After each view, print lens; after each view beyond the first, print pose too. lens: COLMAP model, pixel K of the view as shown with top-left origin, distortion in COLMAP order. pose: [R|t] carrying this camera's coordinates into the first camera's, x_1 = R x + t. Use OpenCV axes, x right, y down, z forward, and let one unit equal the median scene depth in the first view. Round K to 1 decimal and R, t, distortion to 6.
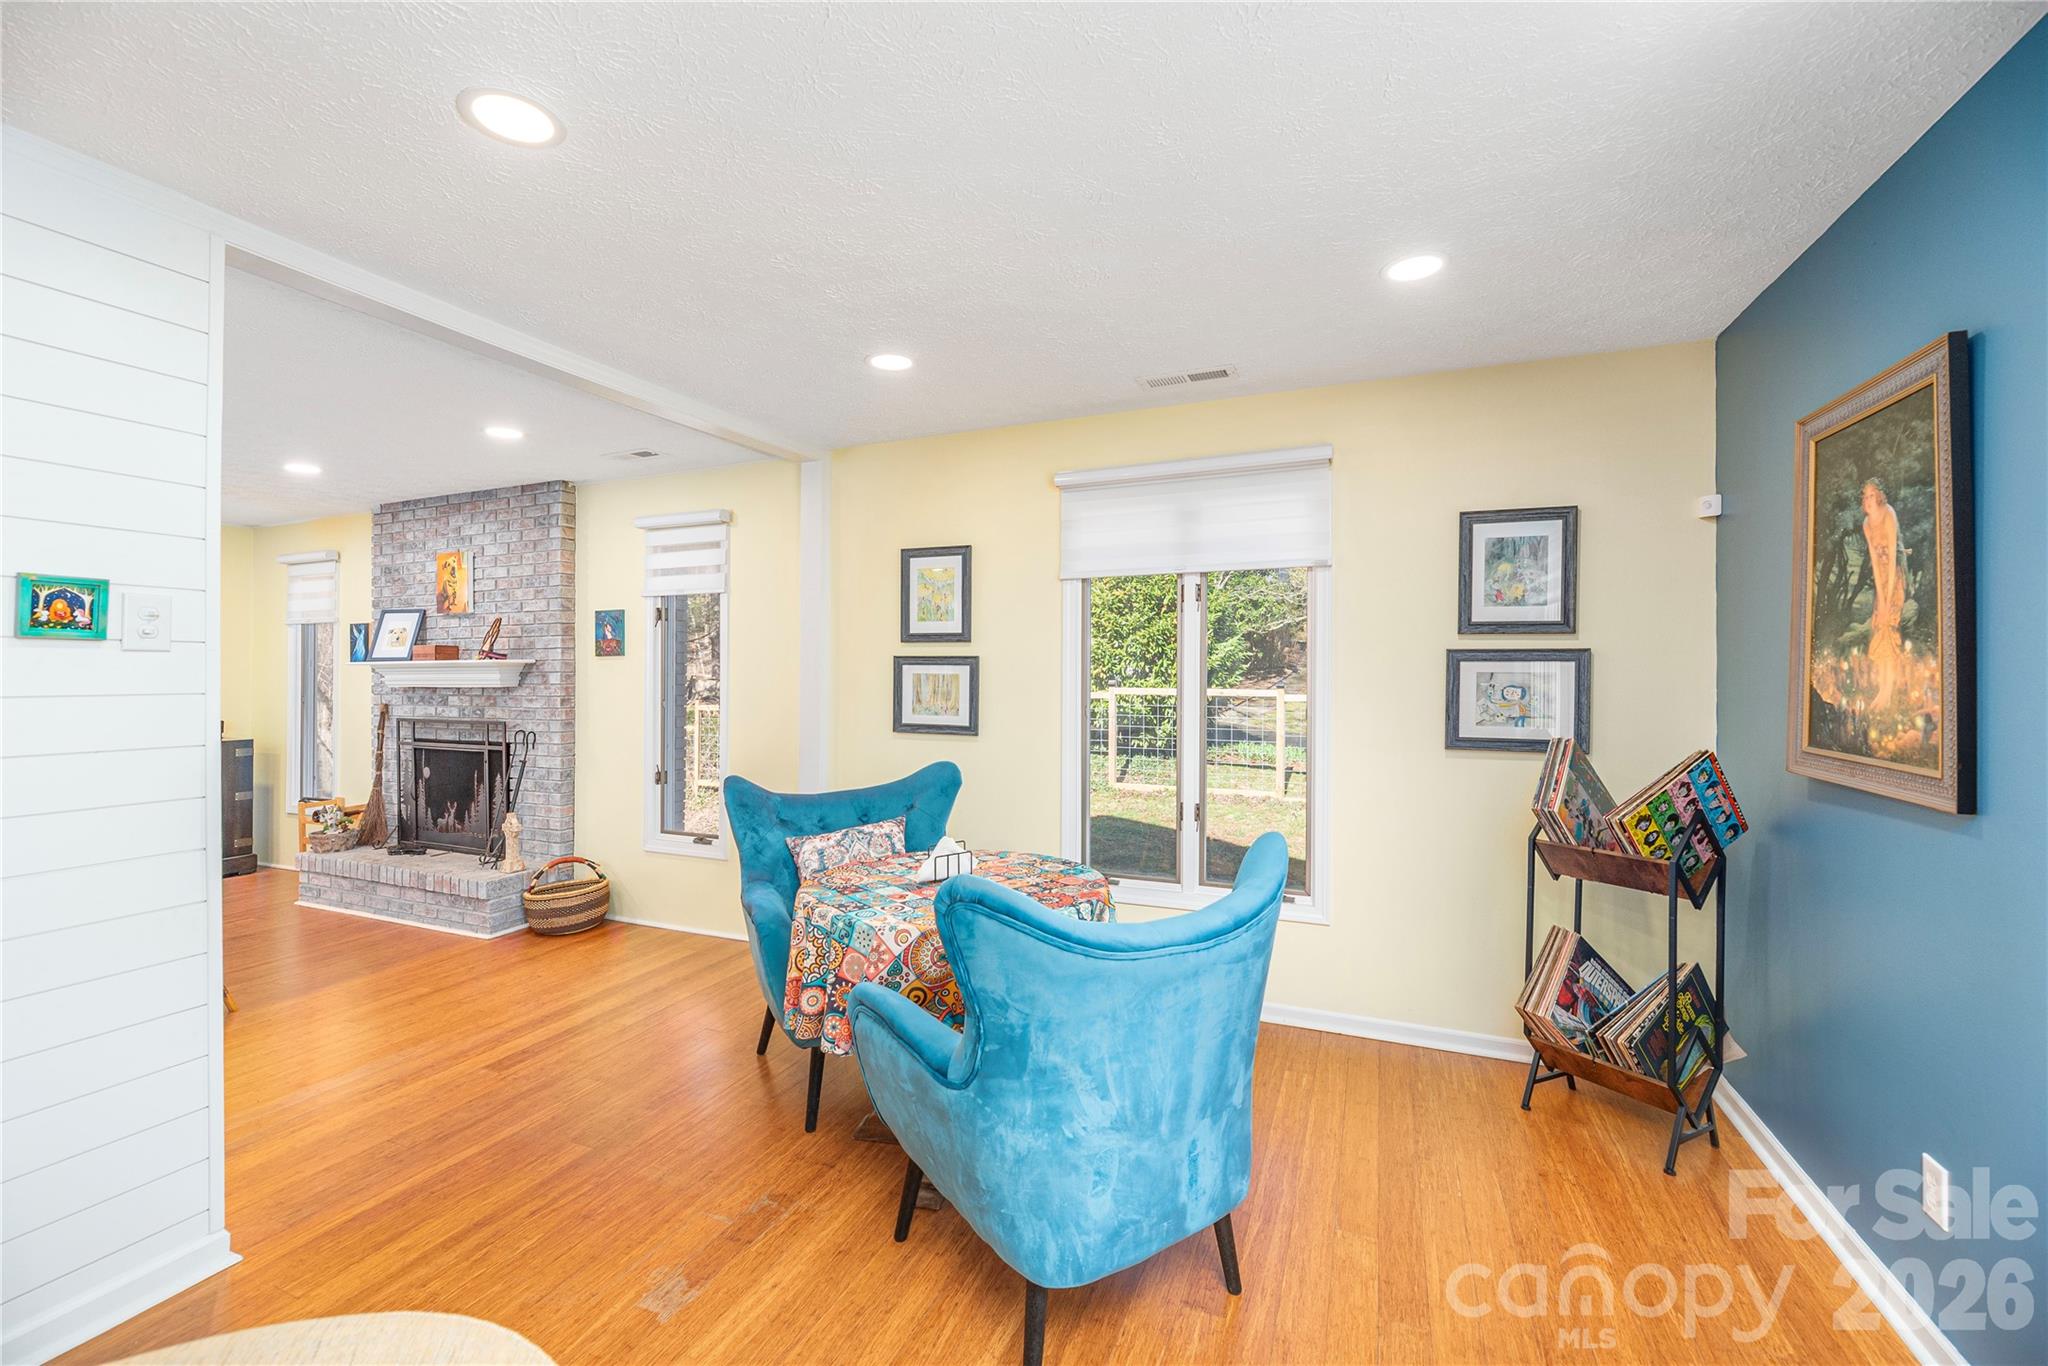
lens RADIAL K [[834.1, 0, 1031.4], [0, 834.1, 672.2], [0, 0, 1]] dist [-0.002561, -0.000622]
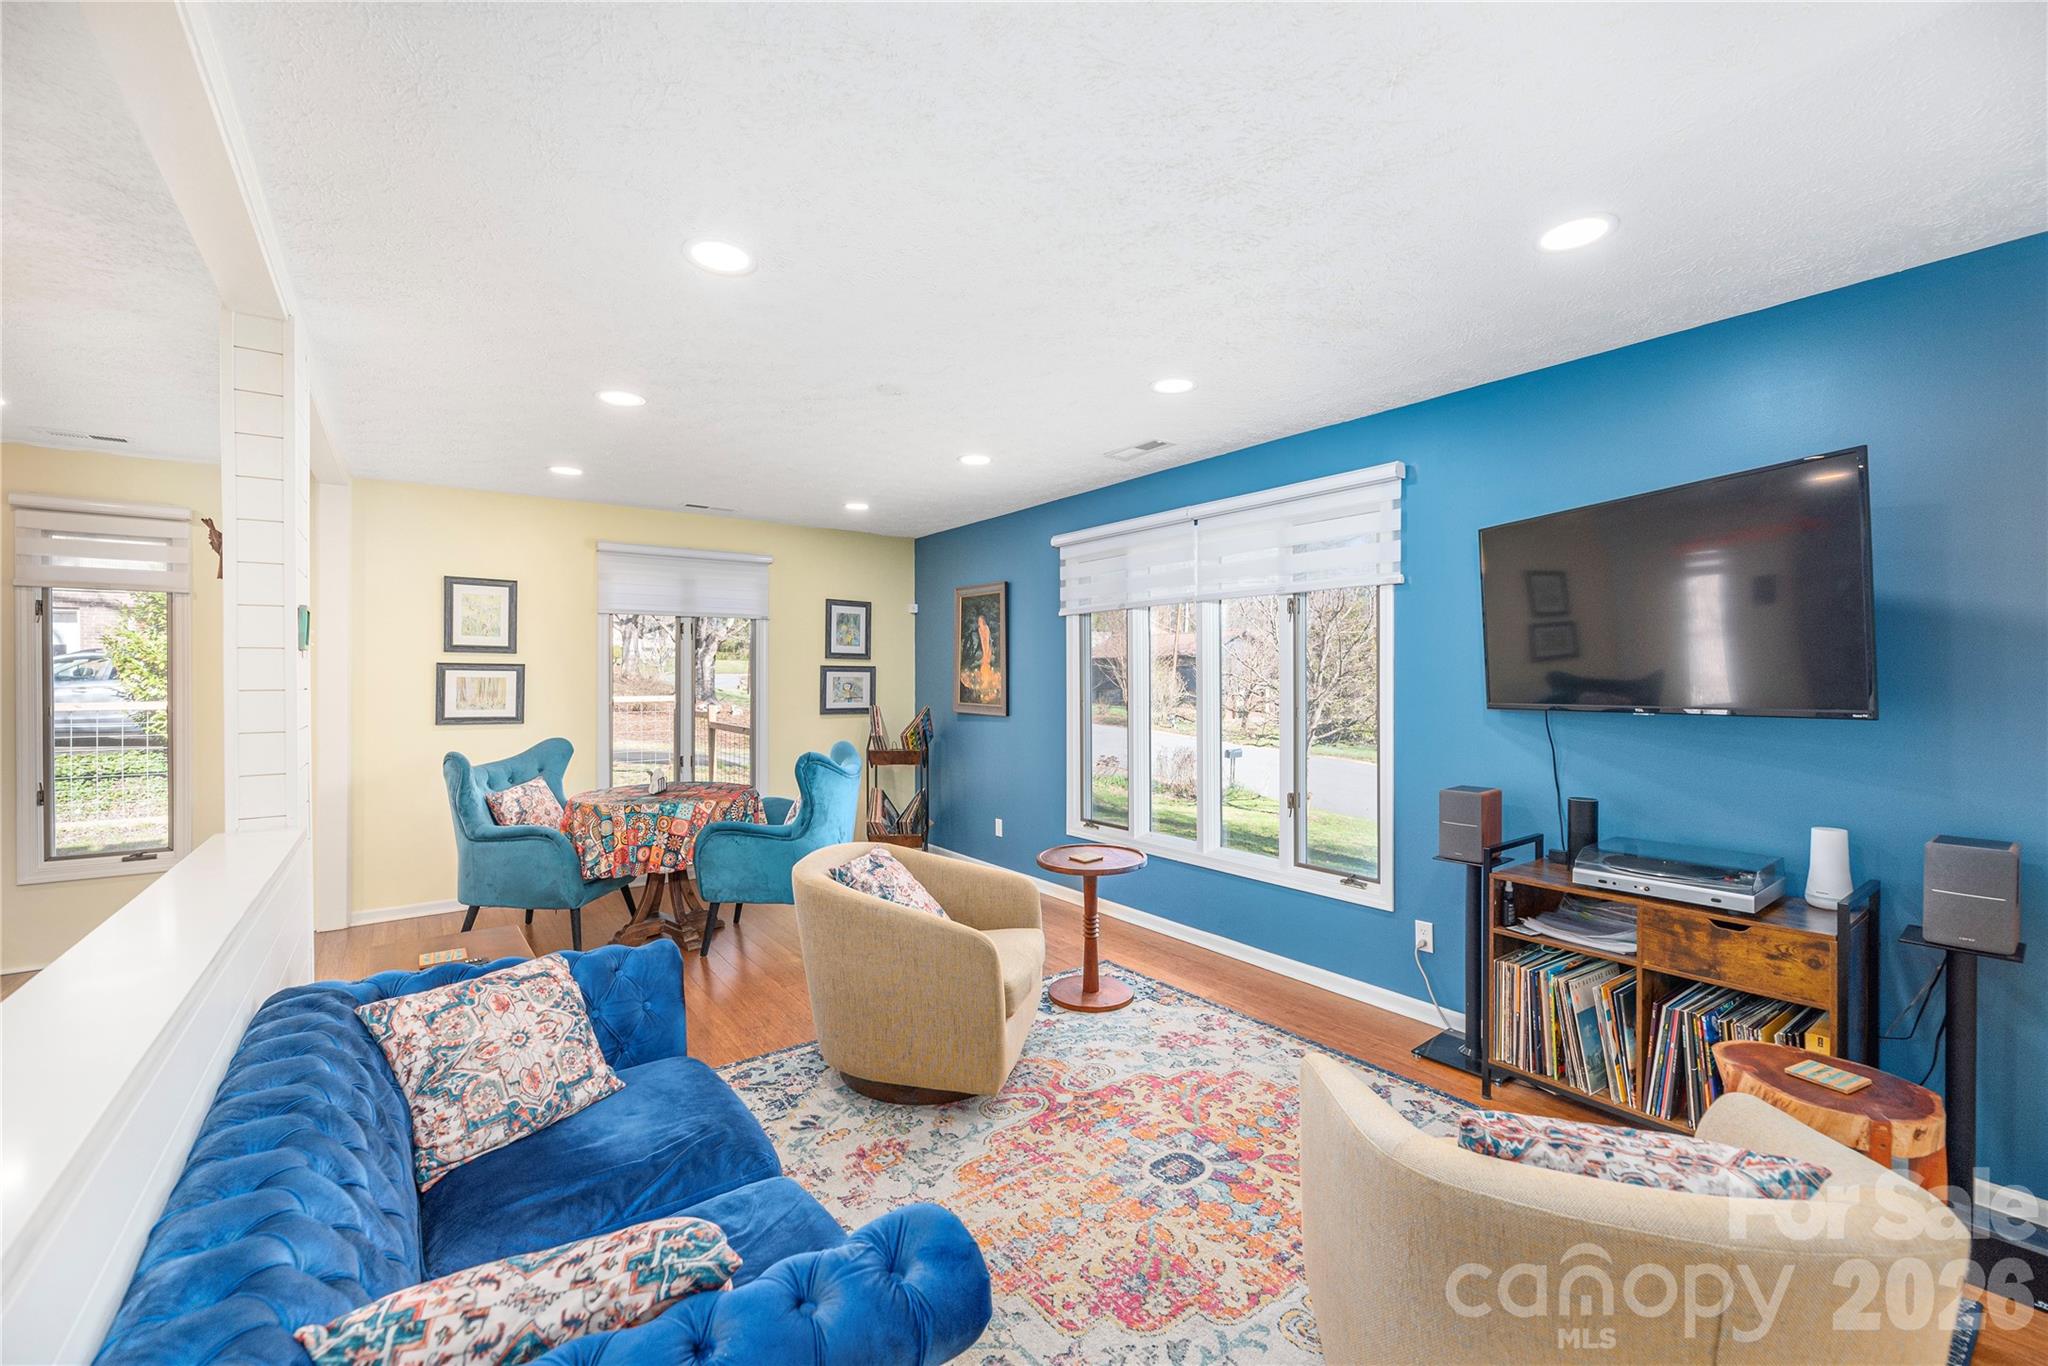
lens RADIAL K [[834.1, 0, 1013.3], [0, 834.1, 673.3], [0, 0, 1]] dist [-0.002561, -0.000622]
pose [[0.522731, 0.006299, 0.852474, -1.041351], [-0.001209, 0.999977, -0.006647, 0.004549], [-0.852497, 0.002444, 0.522727, -0.487967]]
